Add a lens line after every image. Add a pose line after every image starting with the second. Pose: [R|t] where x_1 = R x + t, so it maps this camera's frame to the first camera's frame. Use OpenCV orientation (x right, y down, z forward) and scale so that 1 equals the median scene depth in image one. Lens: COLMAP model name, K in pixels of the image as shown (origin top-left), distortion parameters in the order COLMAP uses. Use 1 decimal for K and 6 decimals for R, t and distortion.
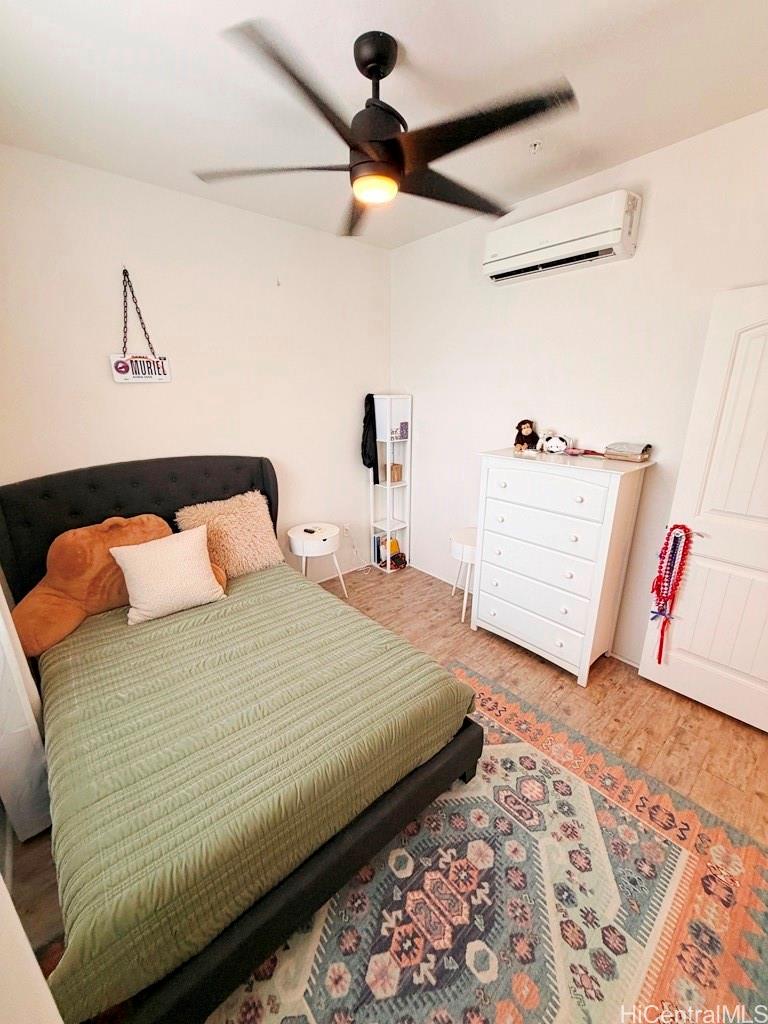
lens RADIAL K [[408.2, 0, 383.1], [0, 408.2, 512.9], [0, 0, 1]] dist [-0.001365, 0.000608]
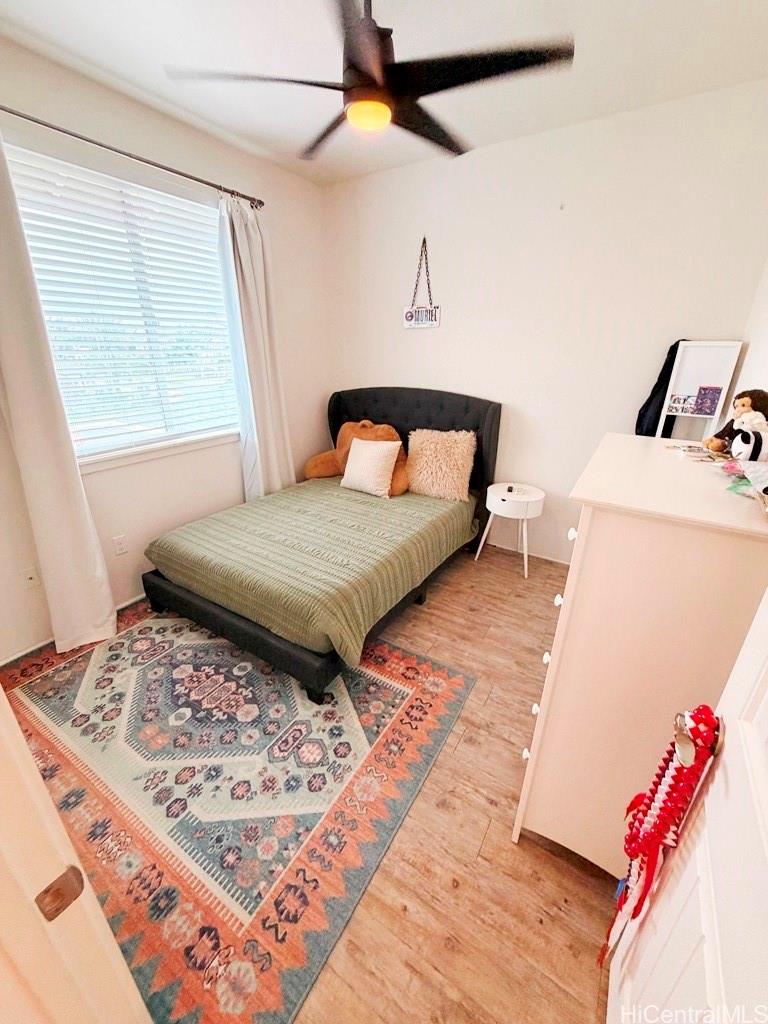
lens RADIAL K [[408.2, 0, 383.3], [0, 408.2, 511.6], [0, 0, 1]] dist [-0.001365, 0.000608]
pose [[0.283133, 0.372272, -0.883883, 1.263083], [-0.285514, 0.912526, 0.292878, -0.214522], [0.915597, 0.169438, 0.364656, 0.842801]]
